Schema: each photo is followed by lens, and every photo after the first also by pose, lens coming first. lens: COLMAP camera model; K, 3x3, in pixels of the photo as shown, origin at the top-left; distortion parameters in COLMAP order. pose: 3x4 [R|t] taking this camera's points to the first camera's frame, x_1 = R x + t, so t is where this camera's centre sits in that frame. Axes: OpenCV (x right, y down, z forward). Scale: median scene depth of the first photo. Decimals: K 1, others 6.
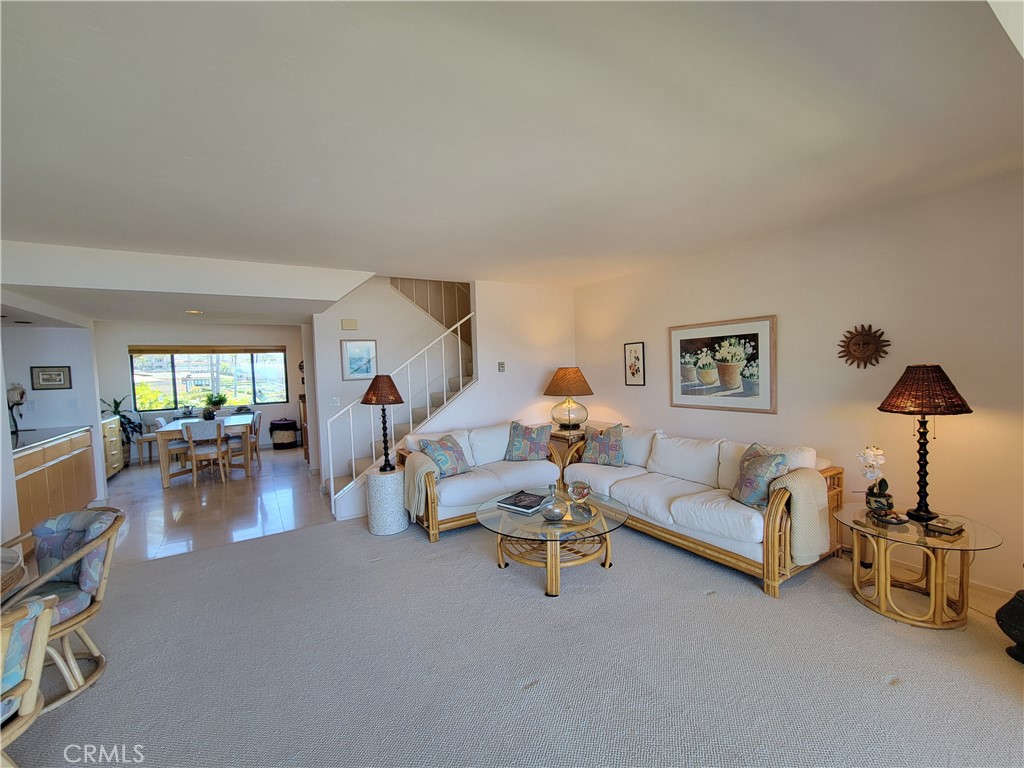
lens RADIAL K [[415.9, 0, 507.1], [0, 415.9, 390.7], [0, 0, 1]] dist [0.009889, -0.002334]
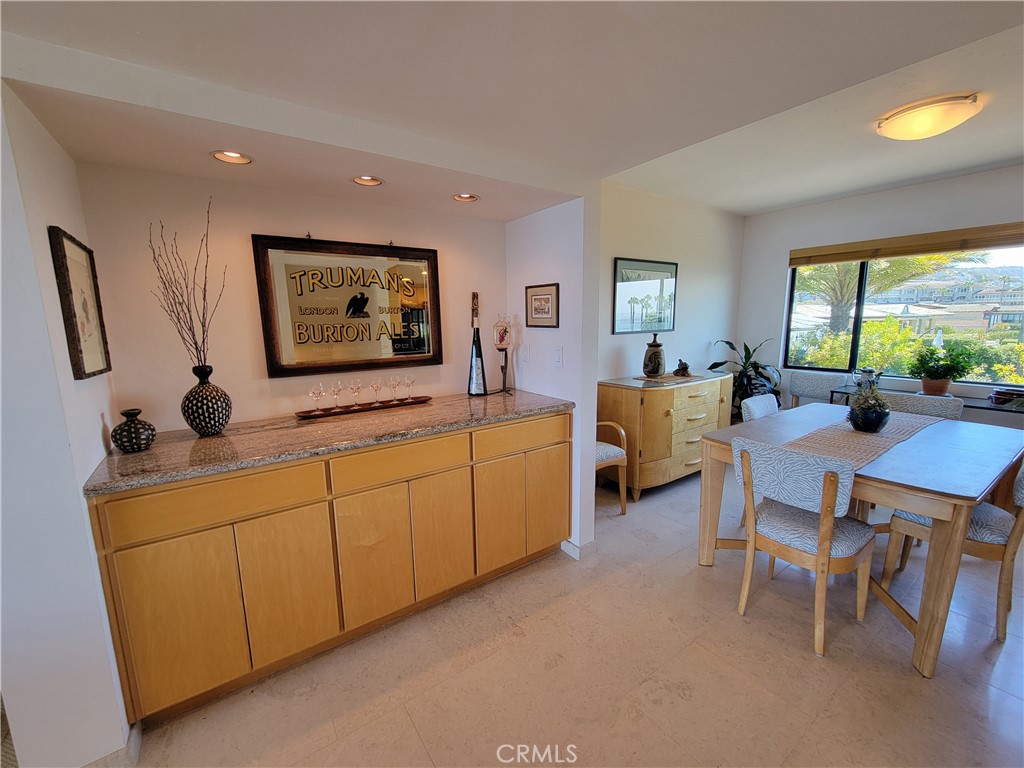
lens RADIAL K [[415.9, 0, 516.3], [0, 415.9, 390.5], [0, 0, 1]] dist [0.009889, -0.002334]
pose [[0.071723, 0.199942, -0.977179, -0.554153], [-0.043069, 0.979409, 0.197237, -0.029644], [0.996494, 0.027940, 0.078857, 0.966184]]
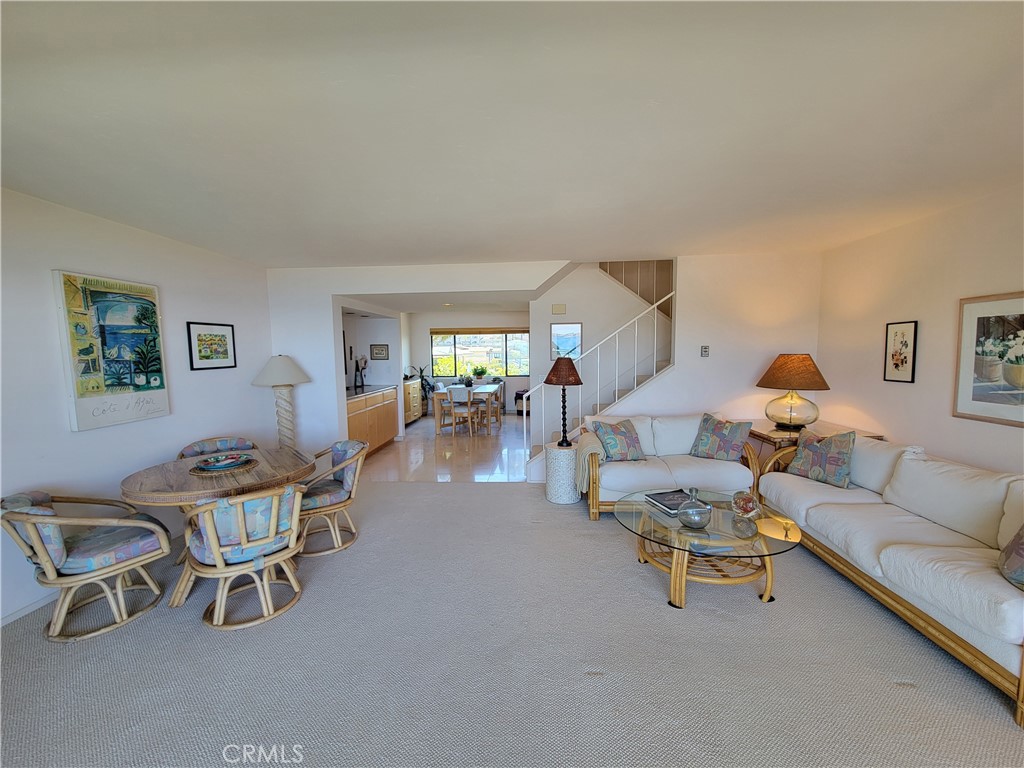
lens RADIAL K [[415.9, 0, 513.0], [0, 415.9, 388.3], [0, 0, 1]] dist [0.009889, -0.002334]
pose [[0.822832, 0.073027, -0.563573, 0.179967], [-0.045653, 0.996998, 0.062536, -0.017062], [0.566448, -0.025728, 0.823696, 0.030280]]
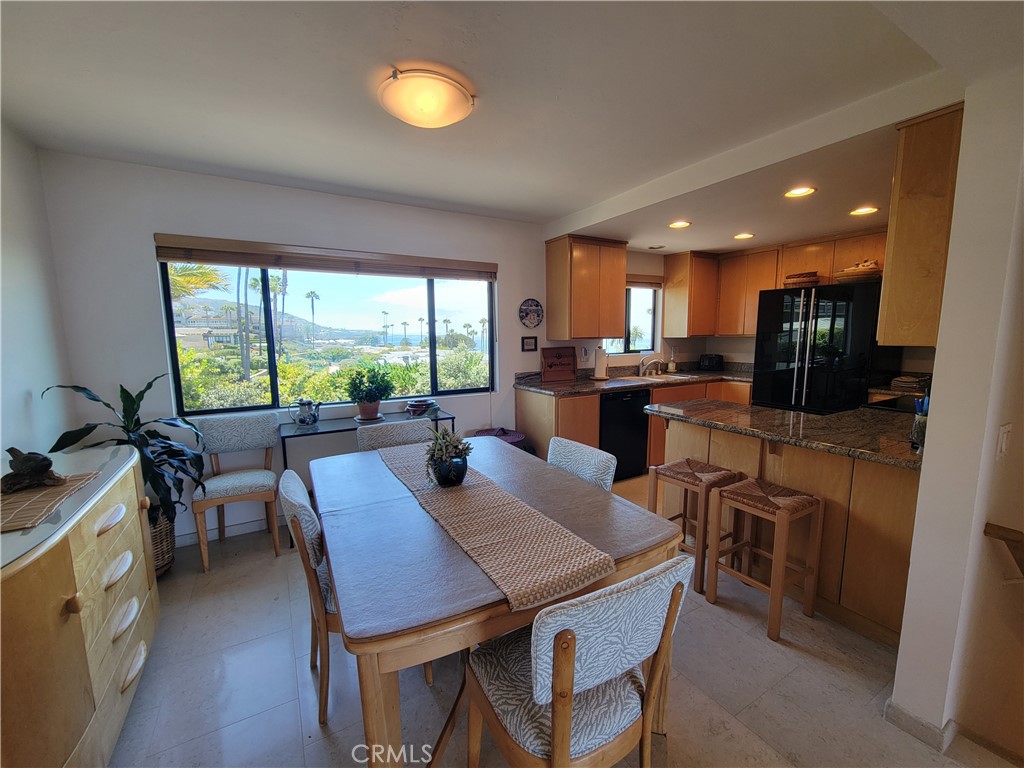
lens RADIAL K [[415.9, 0, 511.7], [0, 415.9, 389.7], [0, 0, 1]] dist [0.009889, -0.002334]
pose [[0.999377, 0.028820, -0.020373, -0.966765], [-0.027036, 0.996183, 0.082994, -0.021677], [0.022688, -0.082392, 0.996342, 1.050267]]
